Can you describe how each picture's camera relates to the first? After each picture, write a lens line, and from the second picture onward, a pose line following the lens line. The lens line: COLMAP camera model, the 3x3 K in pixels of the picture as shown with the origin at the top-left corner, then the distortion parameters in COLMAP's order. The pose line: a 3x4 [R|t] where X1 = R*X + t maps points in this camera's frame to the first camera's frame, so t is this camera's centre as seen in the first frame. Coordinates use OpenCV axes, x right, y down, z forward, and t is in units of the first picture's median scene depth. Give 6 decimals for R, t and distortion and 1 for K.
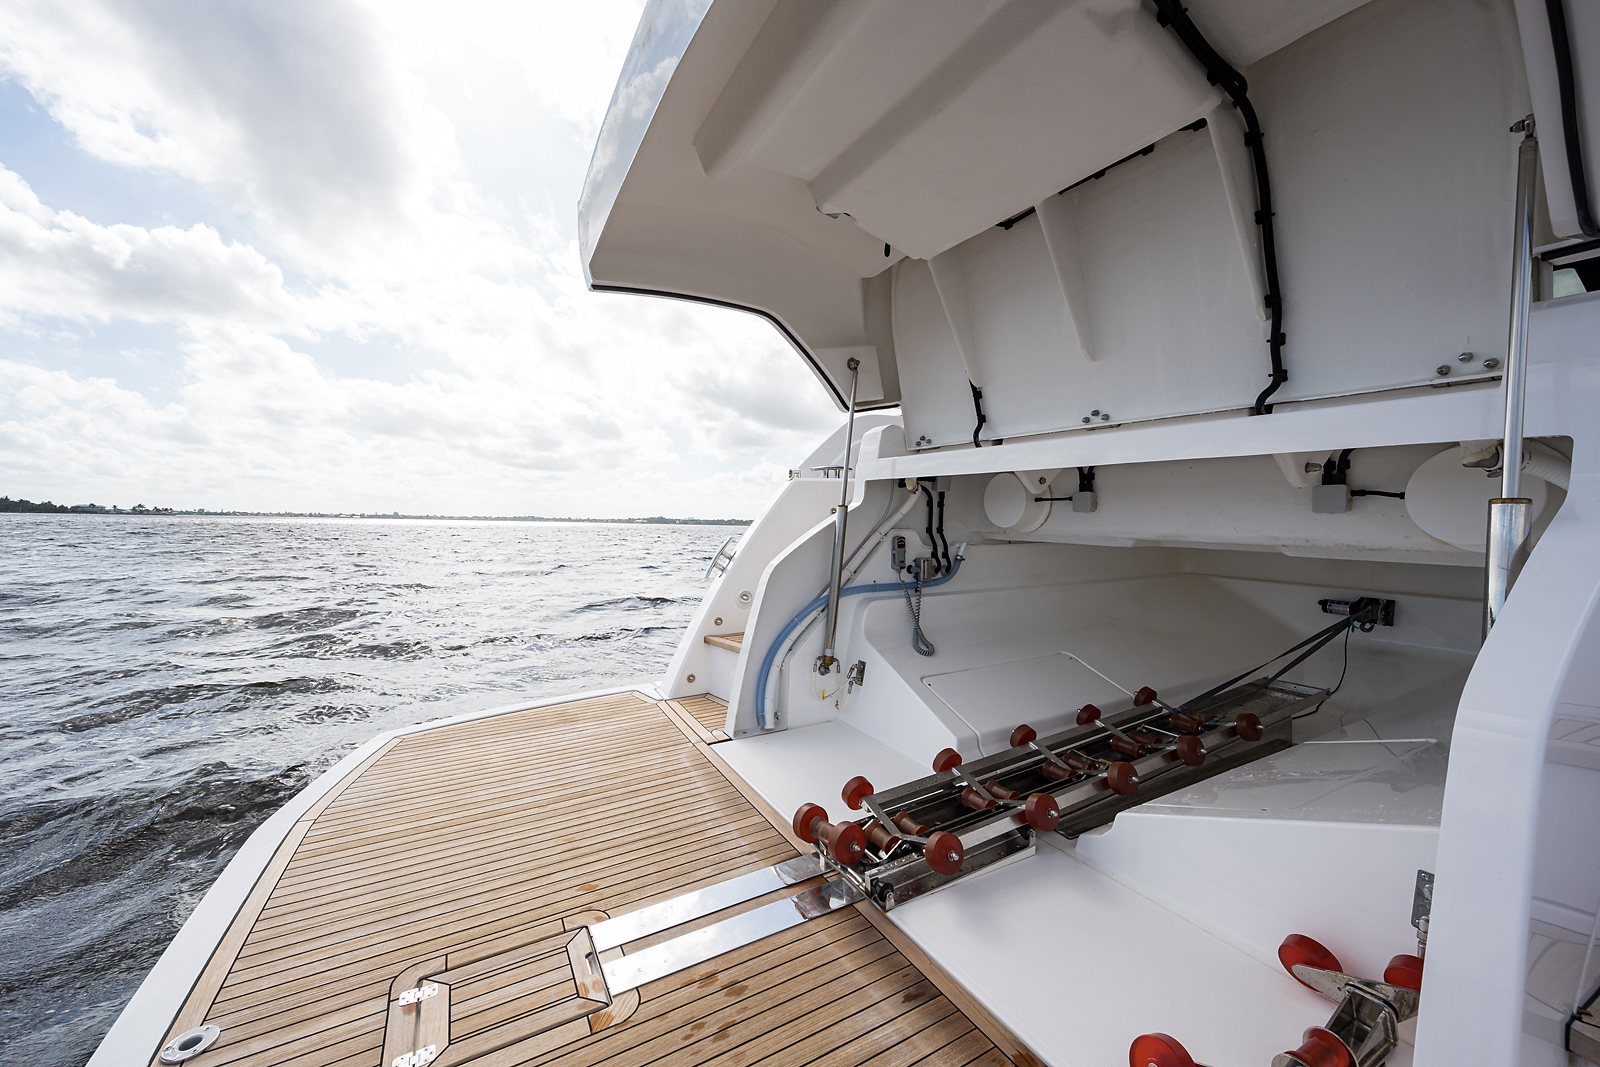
lens RADIAL K [[631.5, 0, 801.3], [0, 631.5, 537.5], [0, 0, 1]] dist [0.002292, 0.000741]
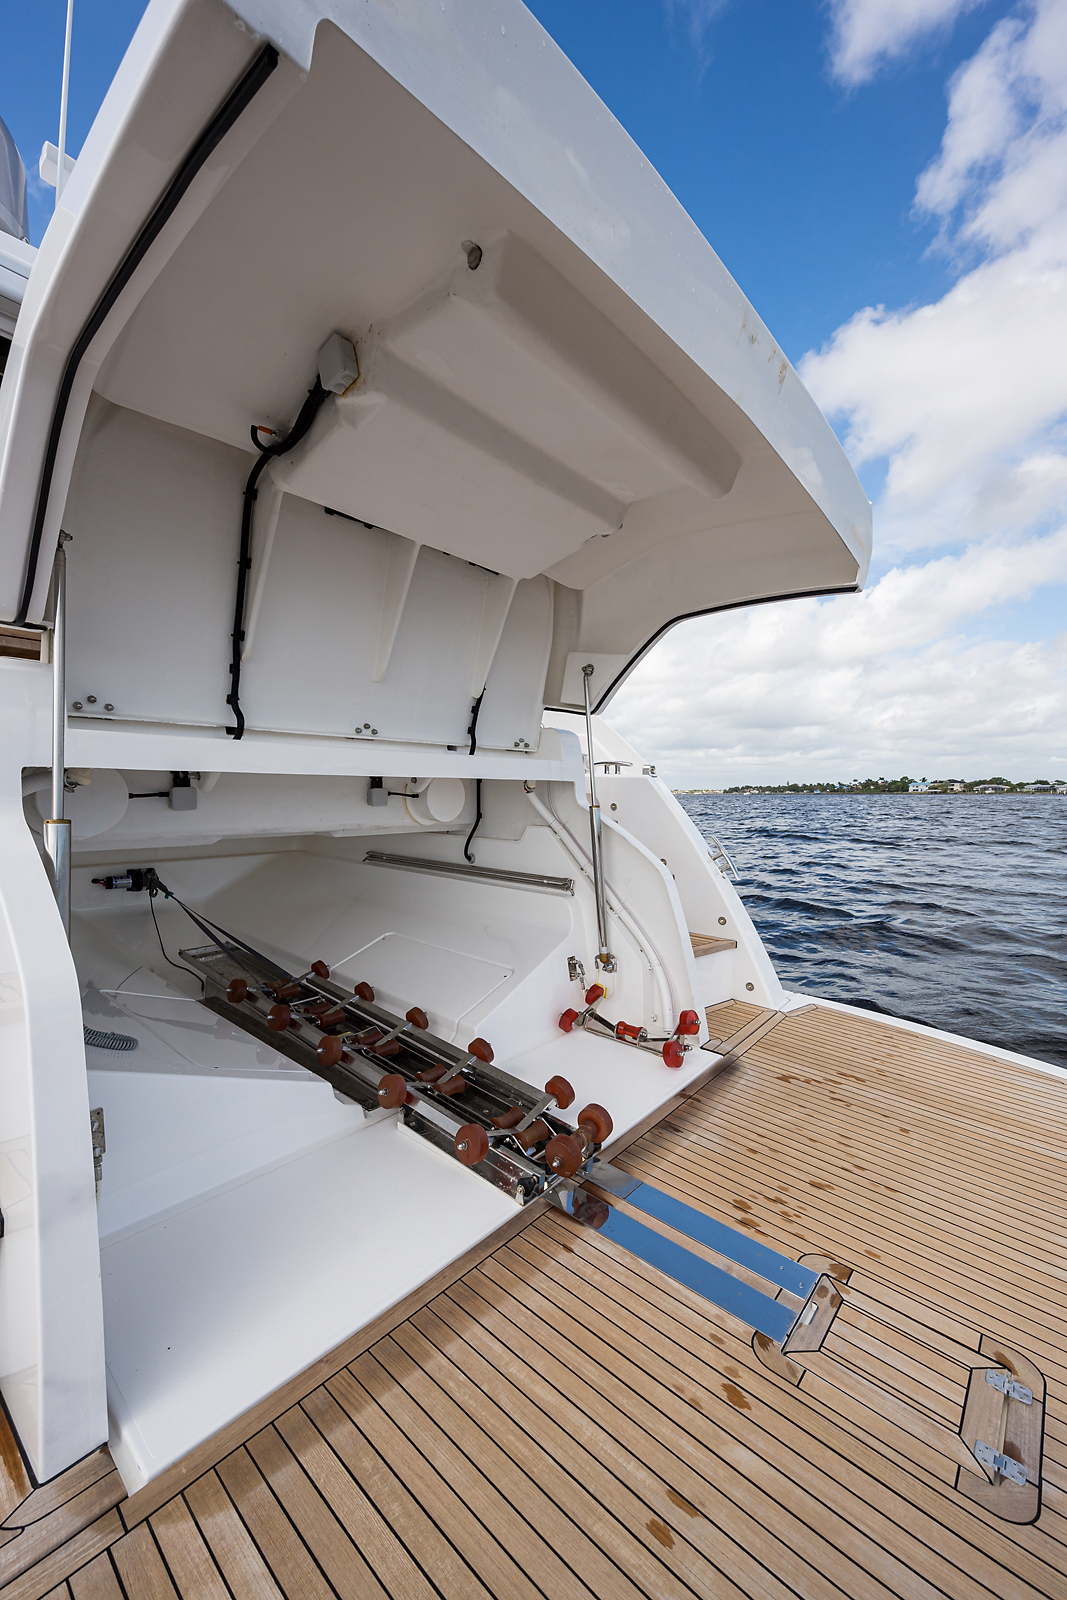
lens RADIAL K [[628.1, 0, 525.7], [0, 628.1, 801.3], [0, 0, 1]] dist [0.000167, 0.000430]
pose [[-0.337339, -0.033528, 0.940786, -0.781743], [0.022294, 0.998801, 0.043590, -0.118001], [-0.941119, 0.035678, -0.336187, 1.253896]]
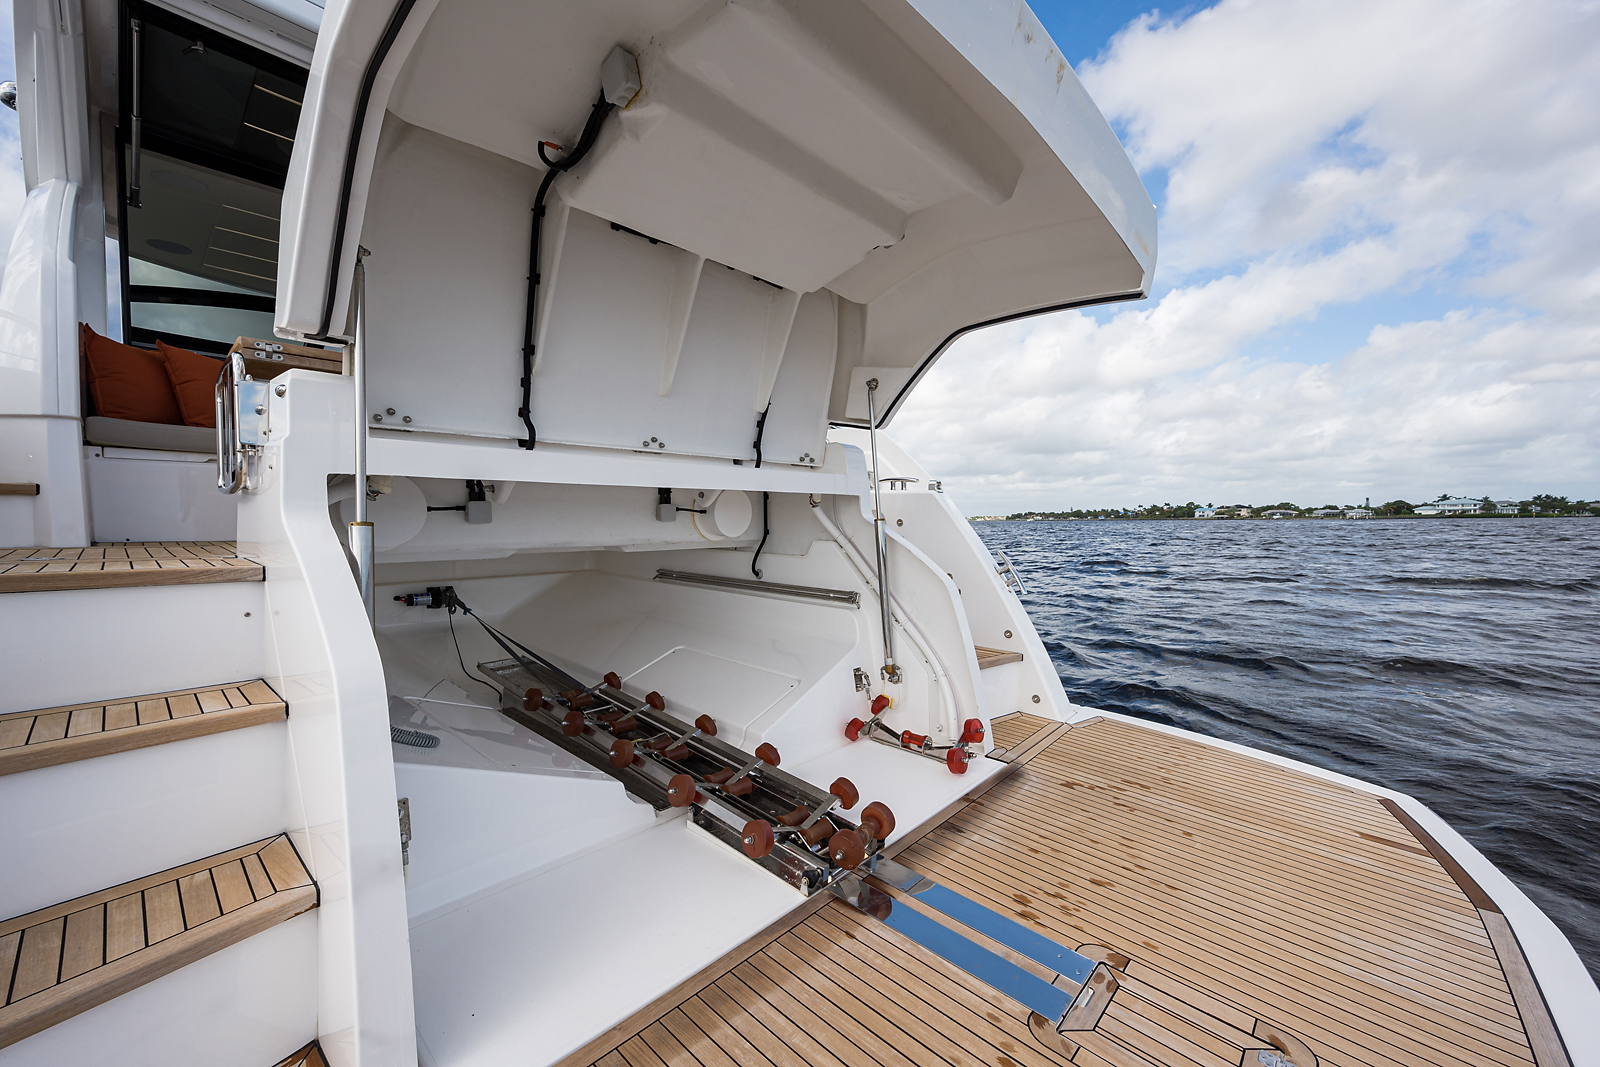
lens RADIAL K [[628.1, 0, 795.3], [0, 628.1, 538.3], [0, 0, 1]] dist [0.000167, 0.000430]
pose [[-0.306246, -0.046556, 0.950813, -0.806658], [0.030633, 0.997804, 0.058723, -0.086017], [-0.951459, 0.047110, -0.304147, 1.250941]]
